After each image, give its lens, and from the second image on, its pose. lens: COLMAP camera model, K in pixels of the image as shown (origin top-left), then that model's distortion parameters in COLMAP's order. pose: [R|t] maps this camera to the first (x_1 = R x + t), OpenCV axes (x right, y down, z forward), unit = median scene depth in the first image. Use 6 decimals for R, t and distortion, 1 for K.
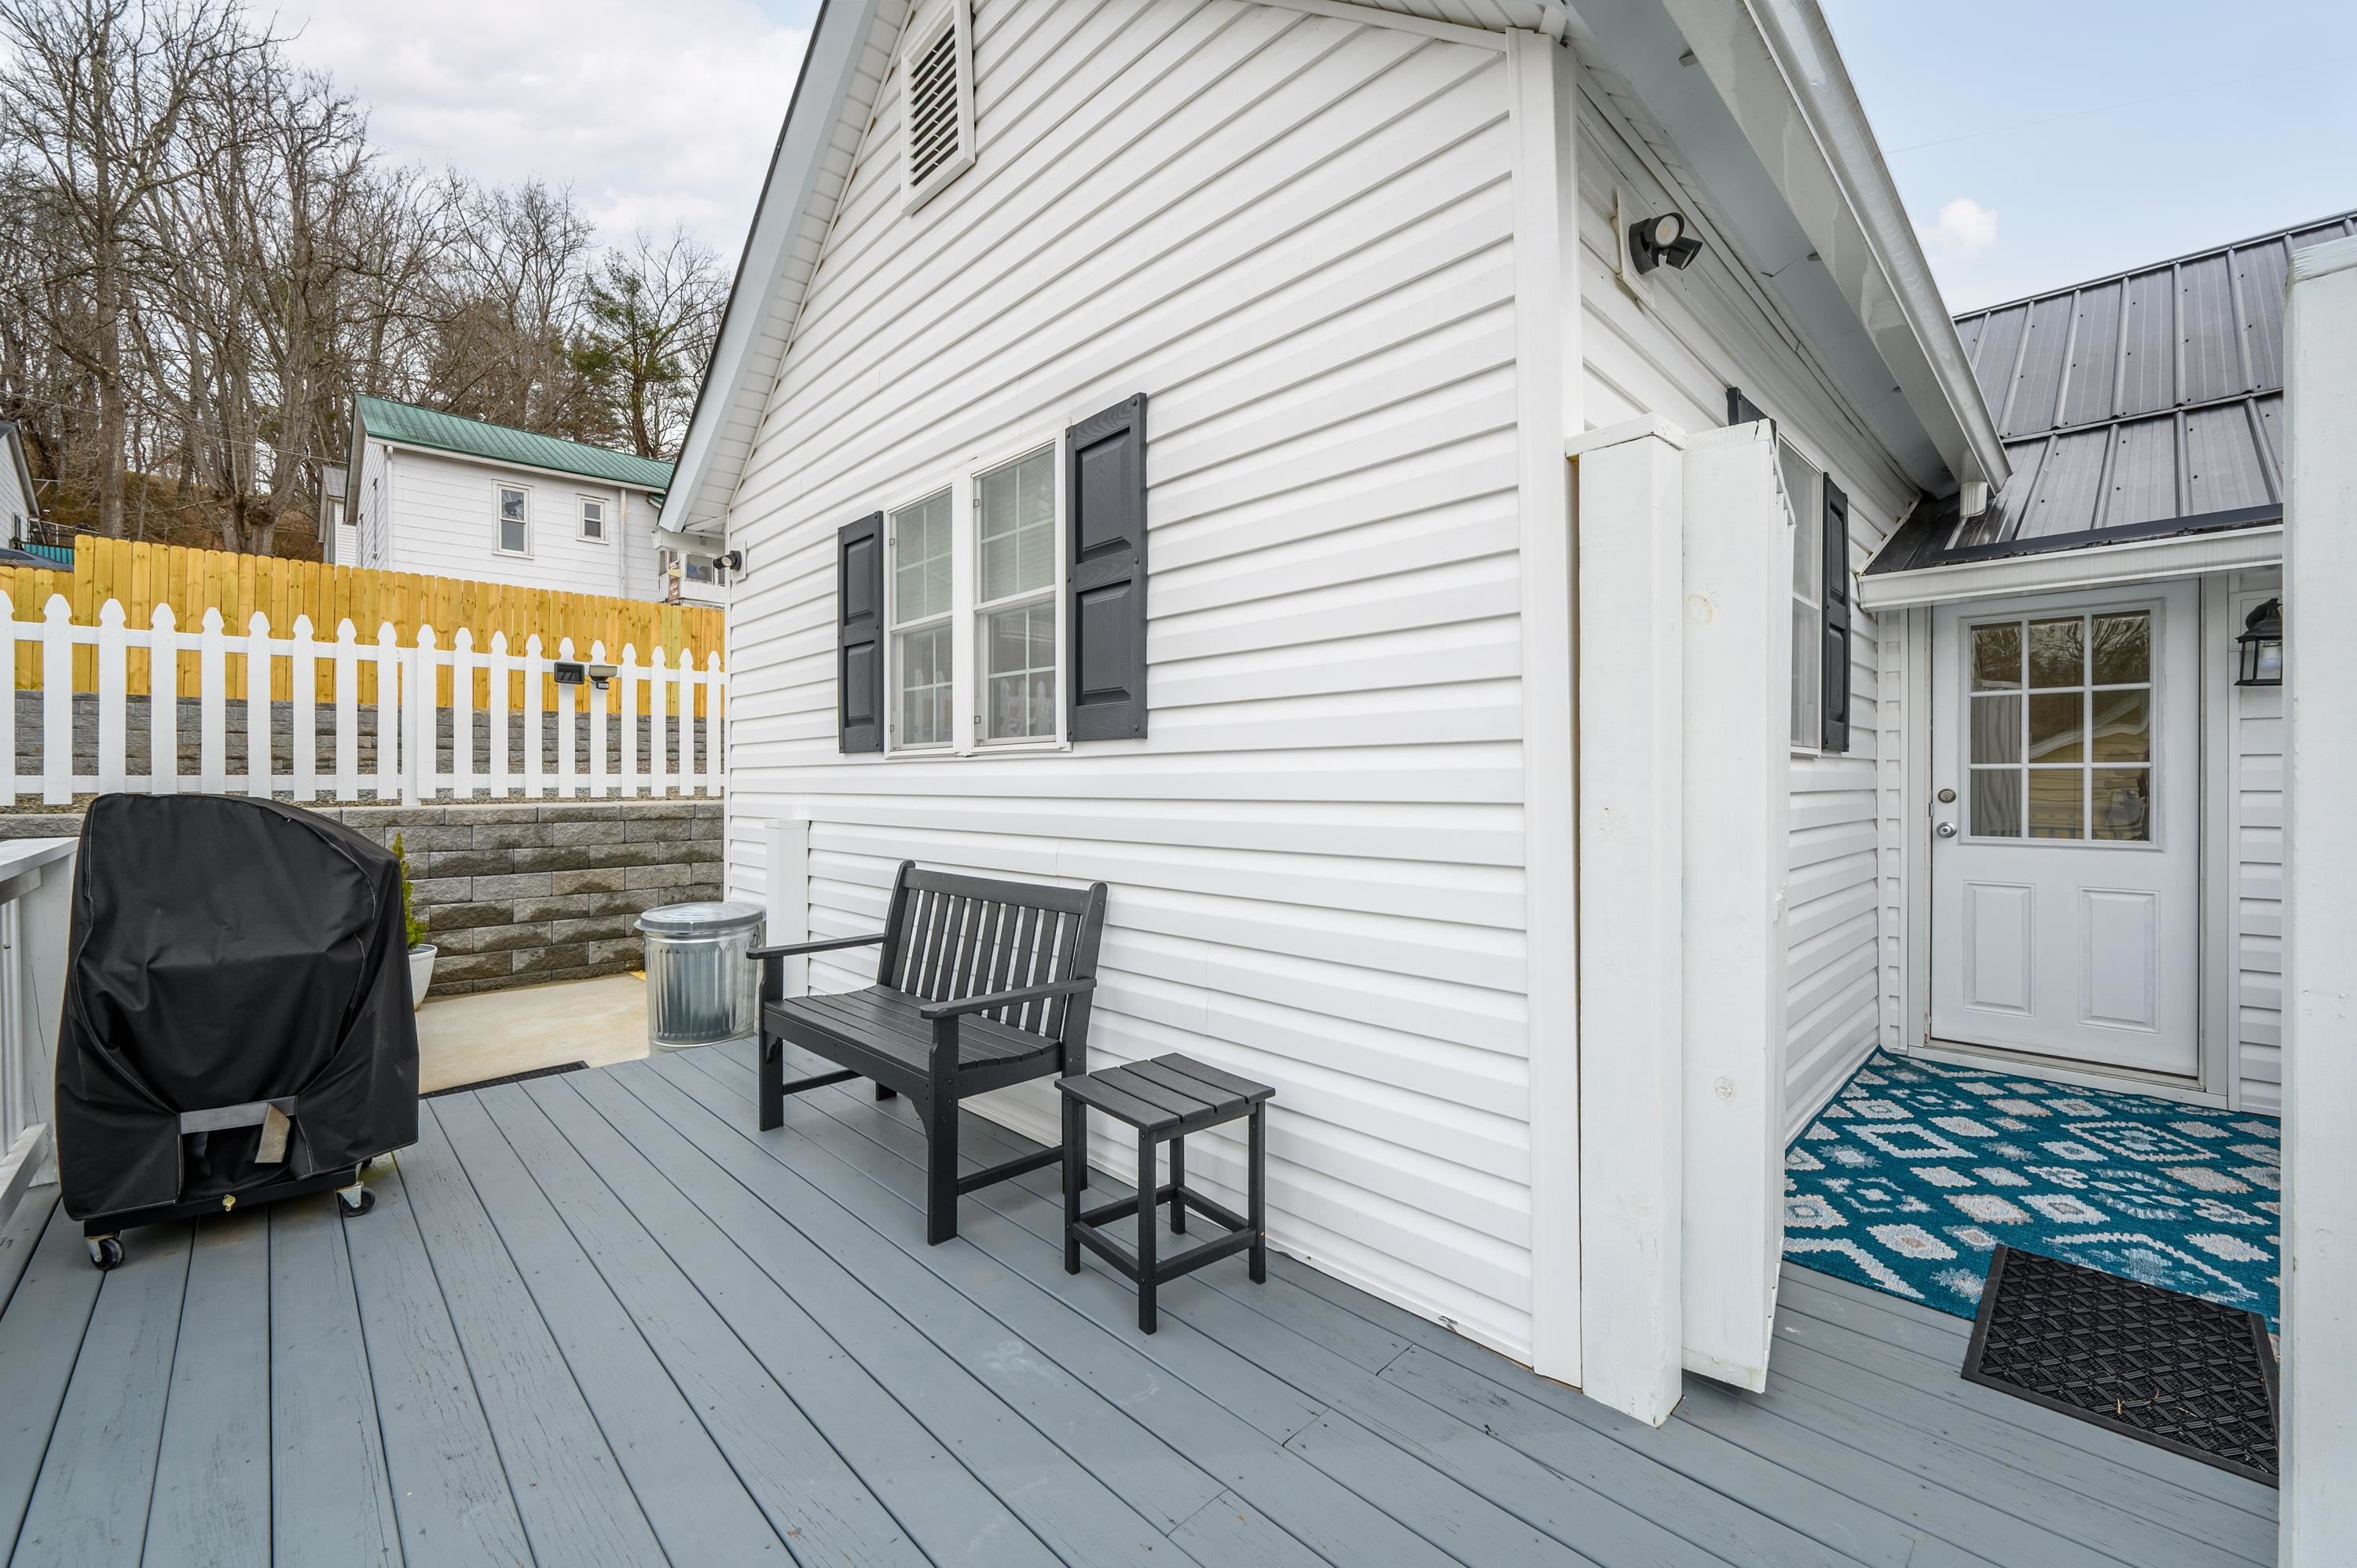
lens RADIAL K [[941.0, 0, 1186.5], [0, 941.0, 789.5], [0, 0, 1]] dist [-0.007359, 0.003294]
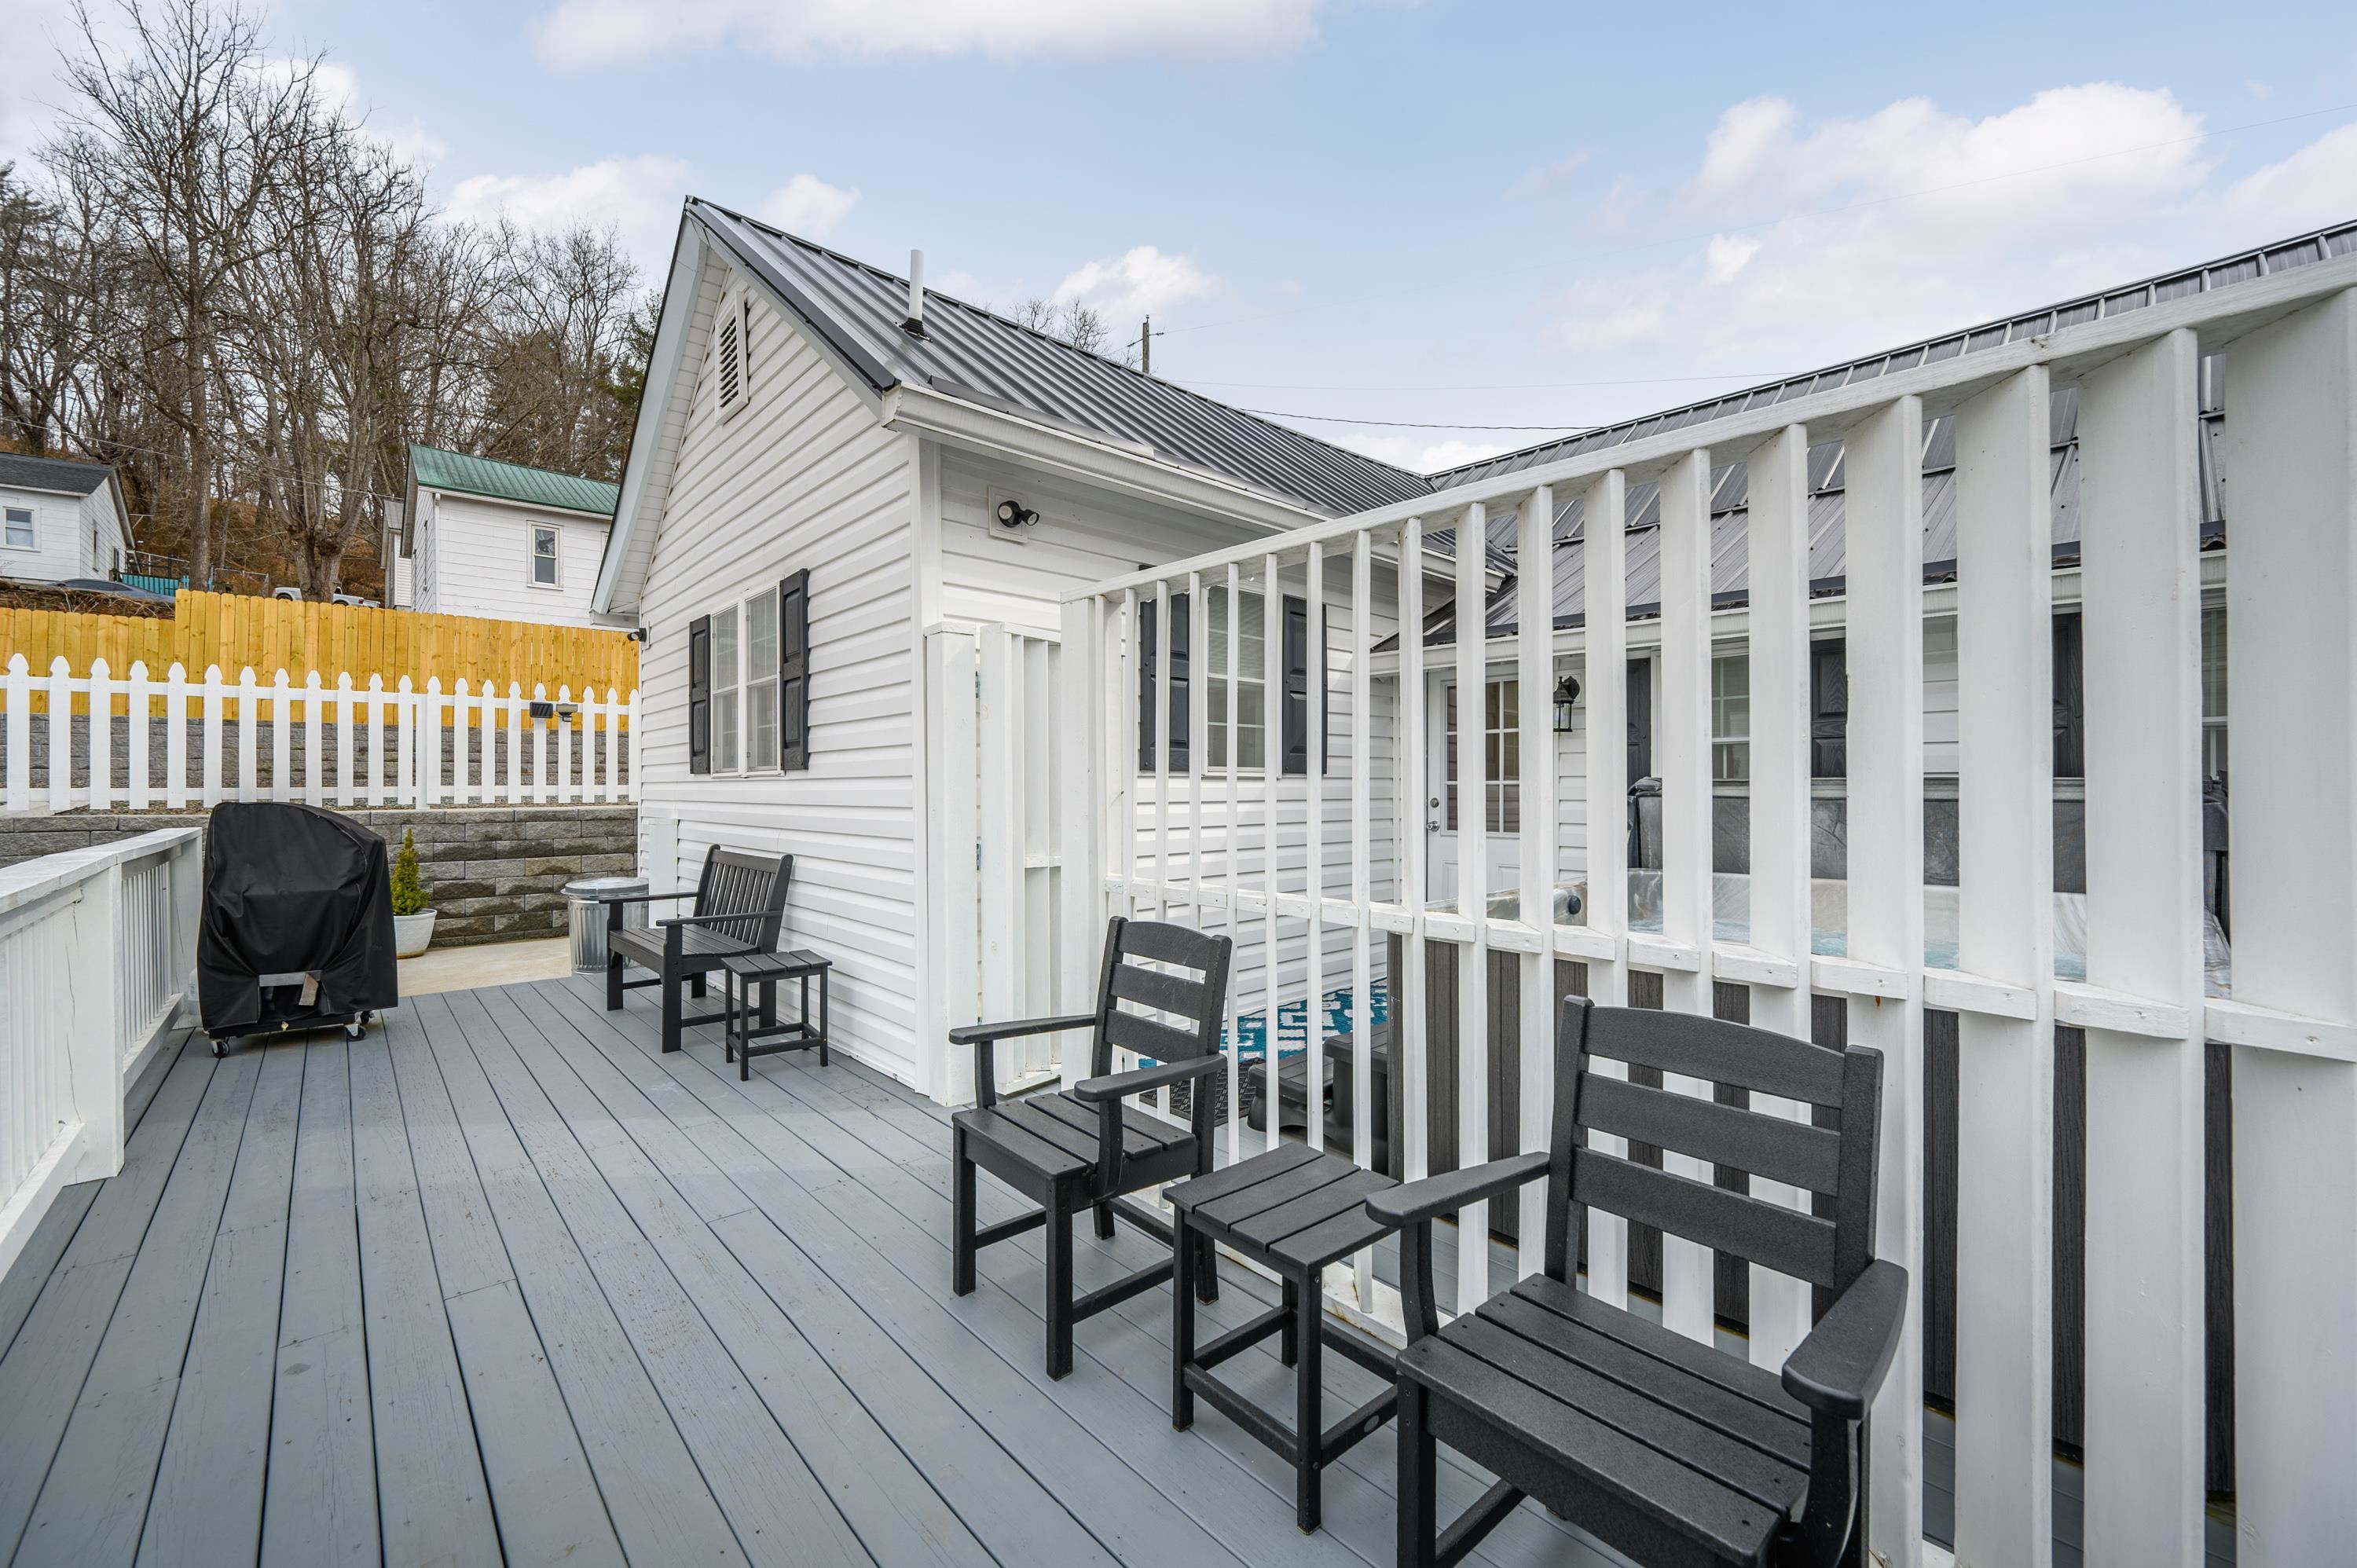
lens RADIAL K [[941.0, 0, 1199.5], [0, 941.0, 787.9], [0, 0, 1]] dist [-0.007359, 0.003294]
pose [[0.999508, 0.000173, -0.031377, 0.356878], [-0.000458, 0.999959, -0.009070, -0.002292], [0.031374, 0.009080, 0.999466, -0.337746]]
